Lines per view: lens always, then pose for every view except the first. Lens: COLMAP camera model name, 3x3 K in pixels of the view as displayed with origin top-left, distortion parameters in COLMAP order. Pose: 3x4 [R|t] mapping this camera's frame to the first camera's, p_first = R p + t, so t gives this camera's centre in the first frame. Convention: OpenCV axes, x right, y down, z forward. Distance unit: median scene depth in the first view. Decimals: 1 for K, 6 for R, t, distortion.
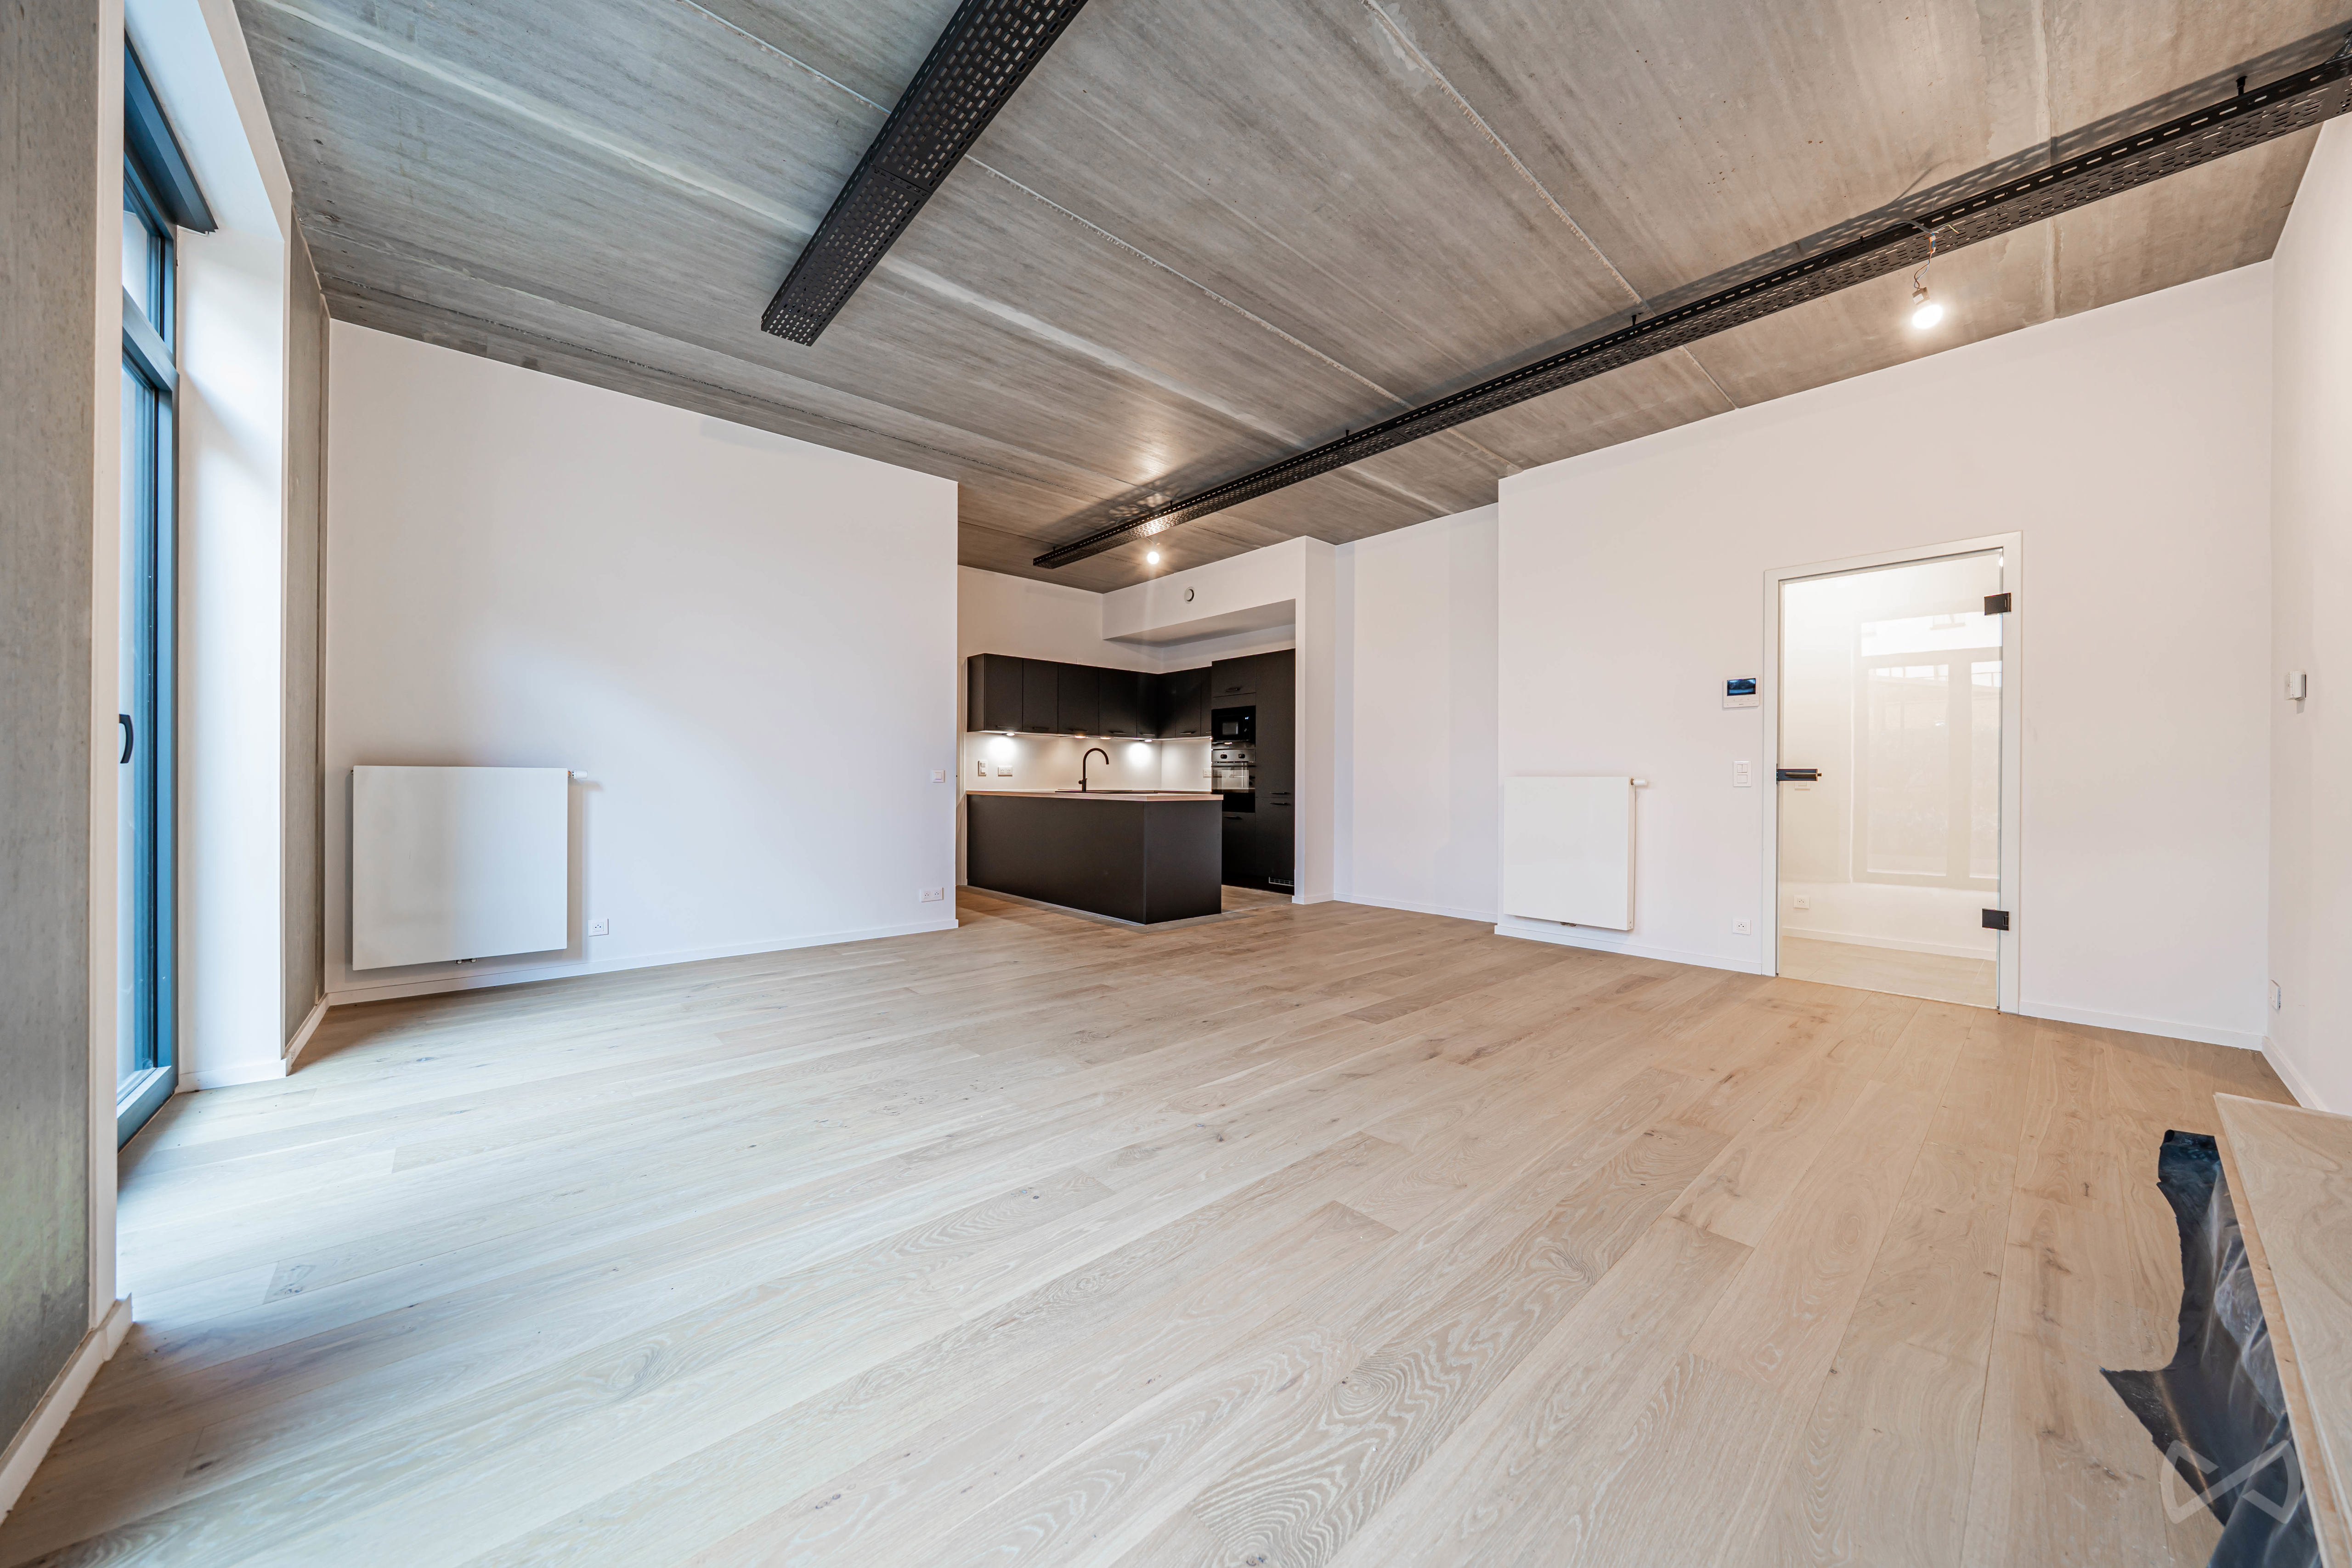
lens RADIAL K [[810.4, 0, 1176.0], [0, 810.4, 784.0], [0, 0, 1]] dist [-0.001119, -0.000082]
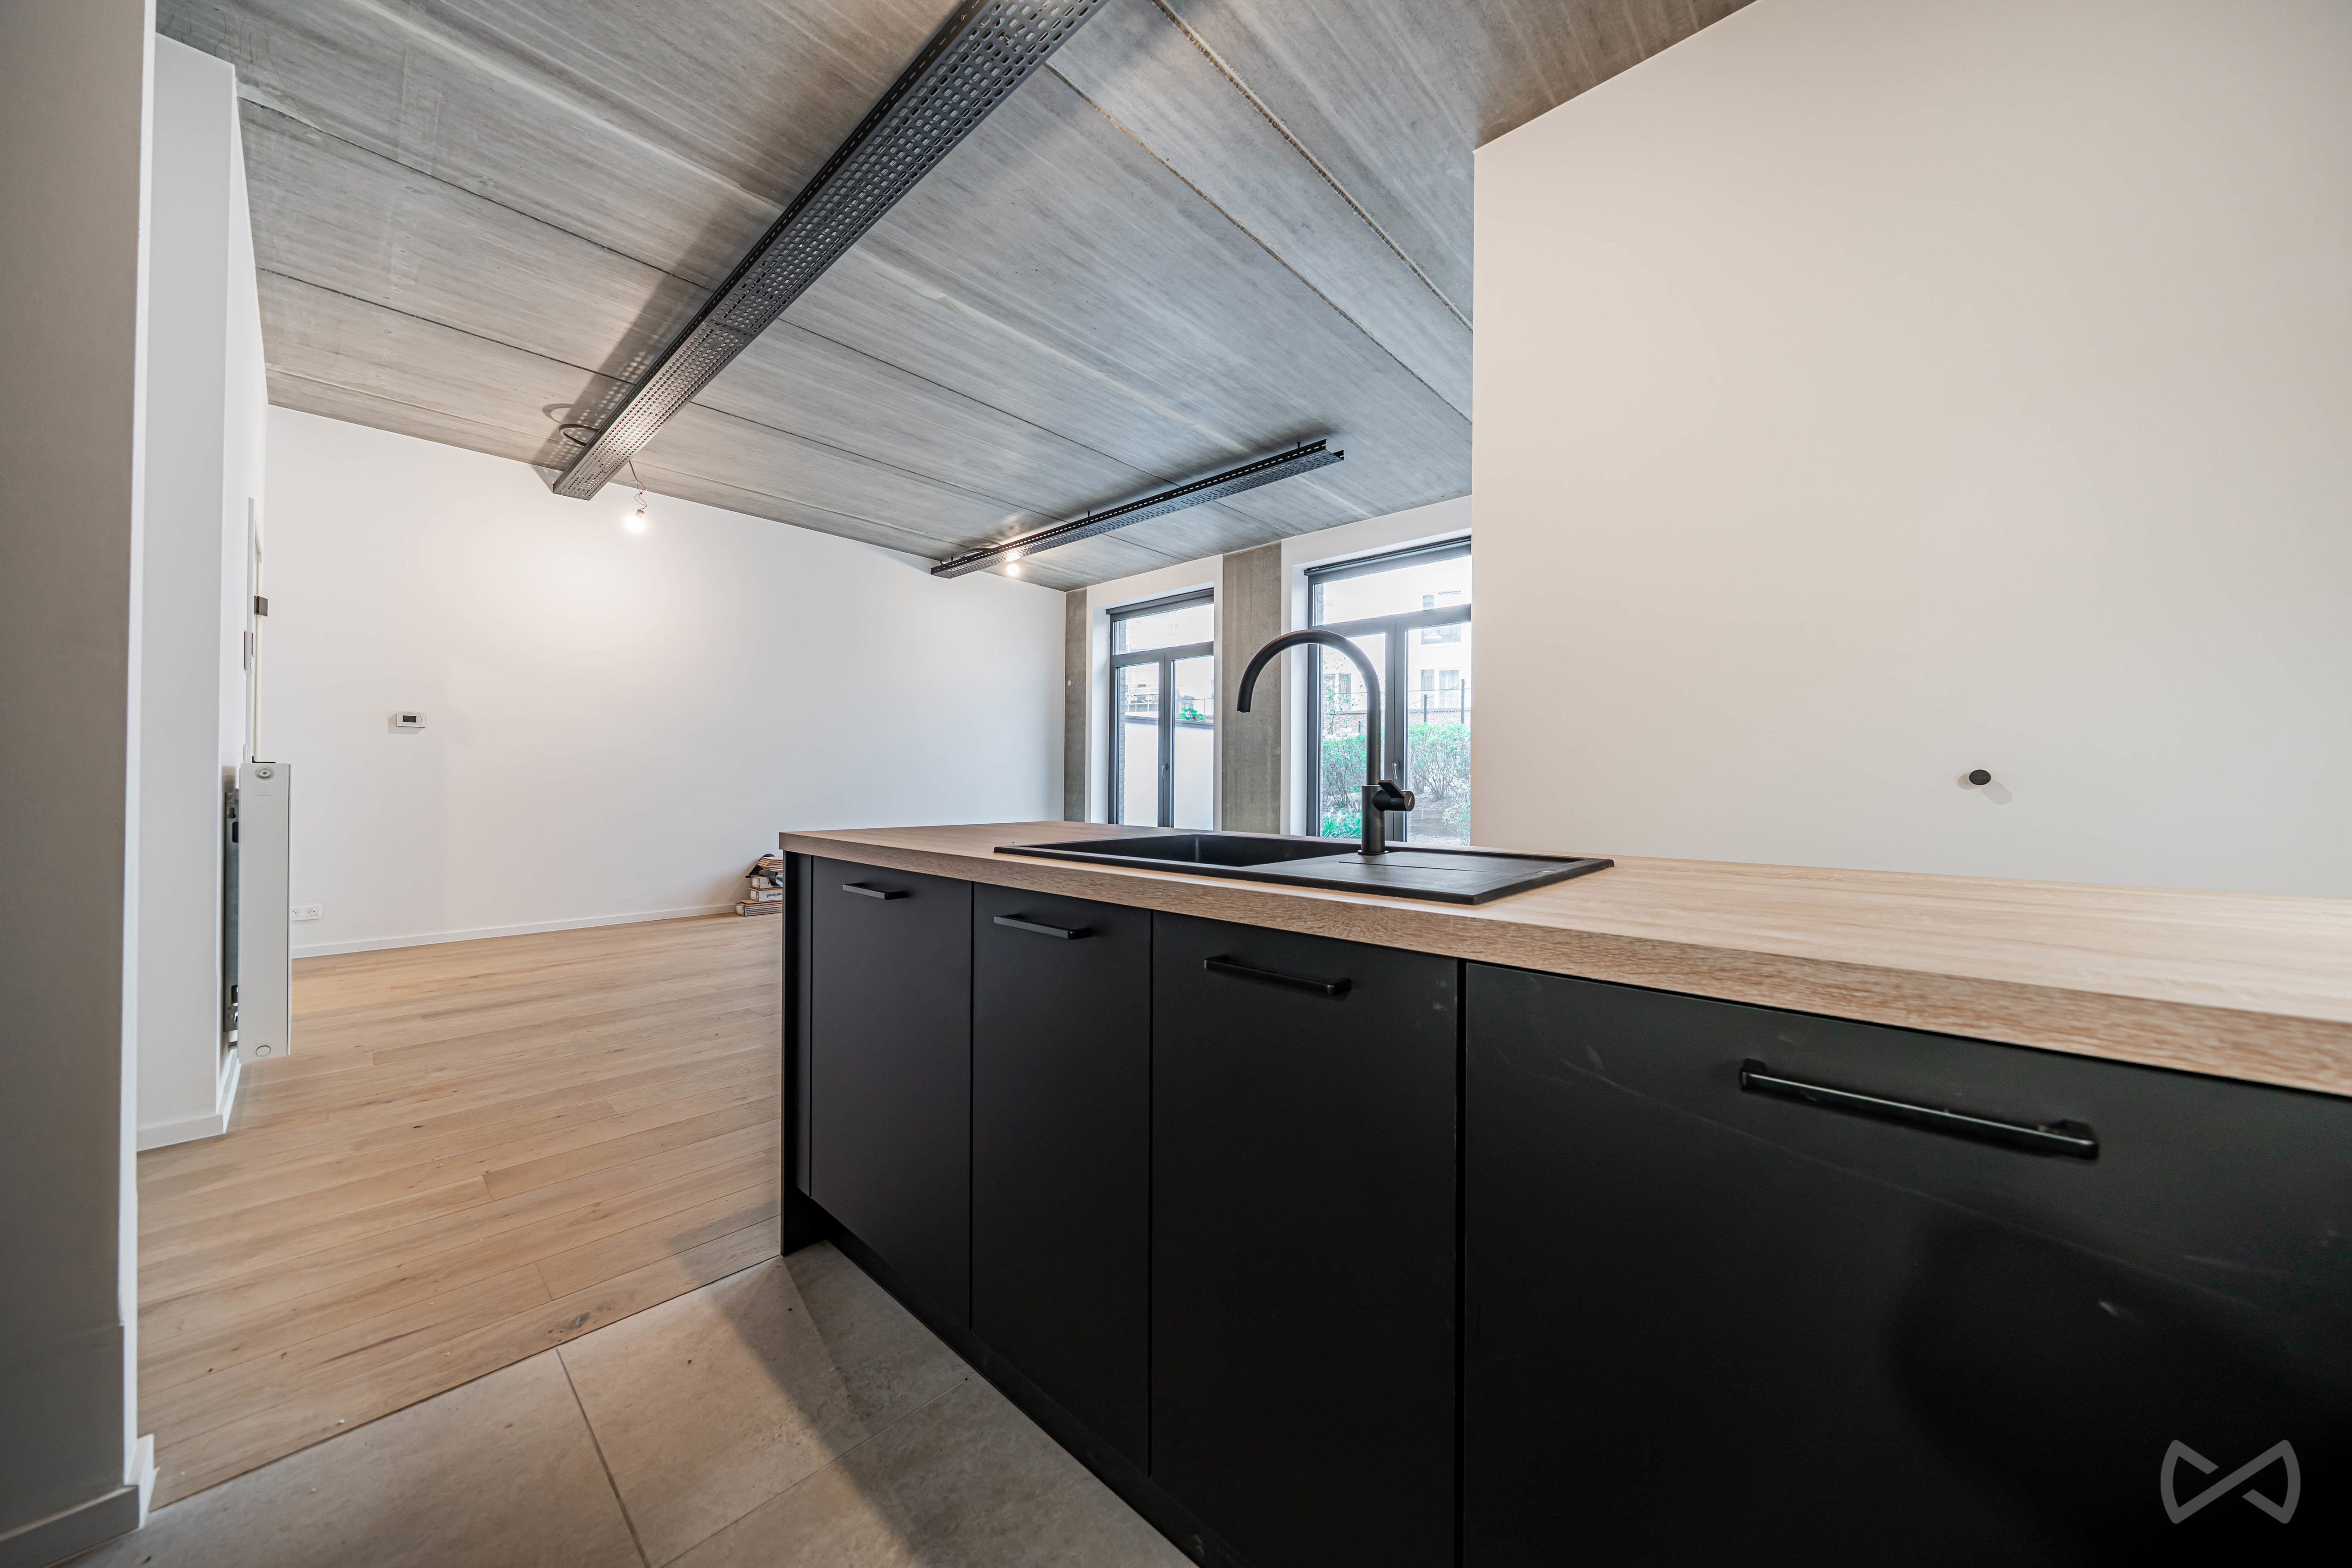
lens RADIAL K [[798.2, 0, 1183.9], [0, 798.2, 781.1], [0, 0, 1]] dist [-0.005290, -0.000146]
pose [[-0.993833, -0.013608, -0.110048, -0.075698], [-0.013900, 0.999902, 0.001886, -0.007932], [0.110012, 0.003404, -0.993924, 1.853999]]
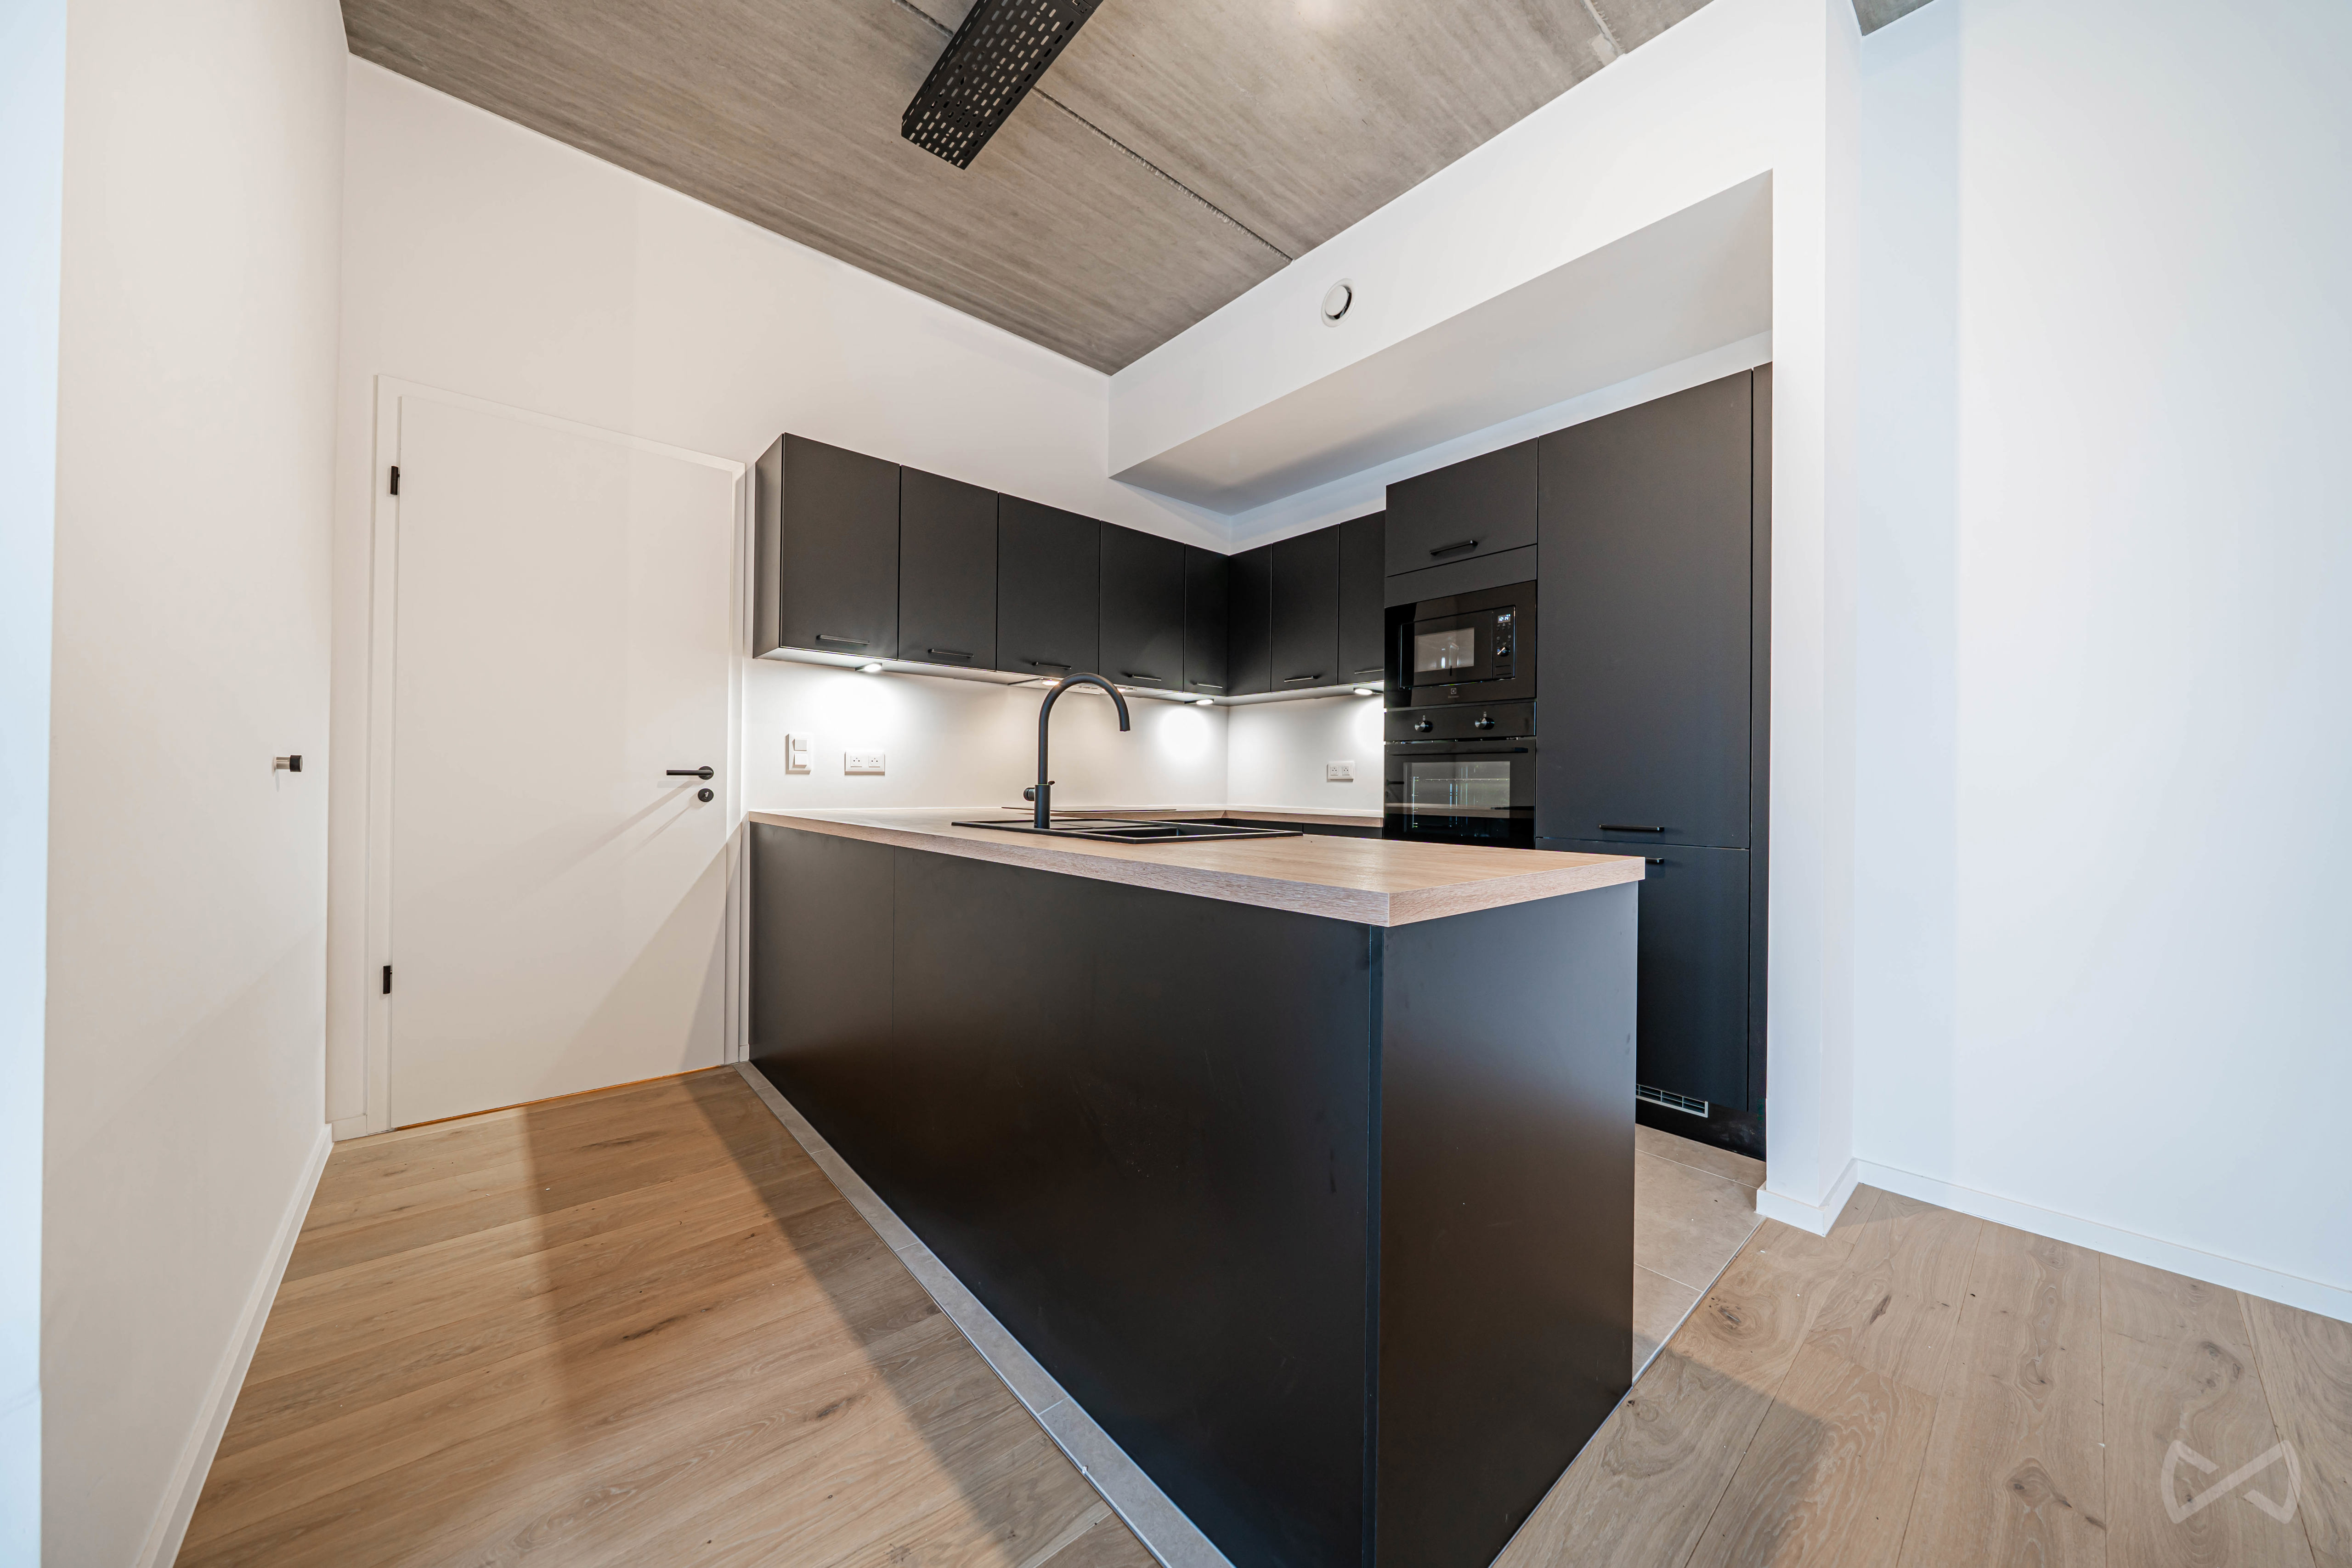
lens RADIAL K [[803.9, 0, 1176.0], [0, 803.9, 784.0], [0, 0, 1]] dist [-0.050239, -0.000019]
pose [[0.999934, 0.006981, -0.009104, -0.100143], [-0.006974, 0.999975, 0.000843, -0.010431], [0.009109, -0.000780, 0.999958, 1.129817]]
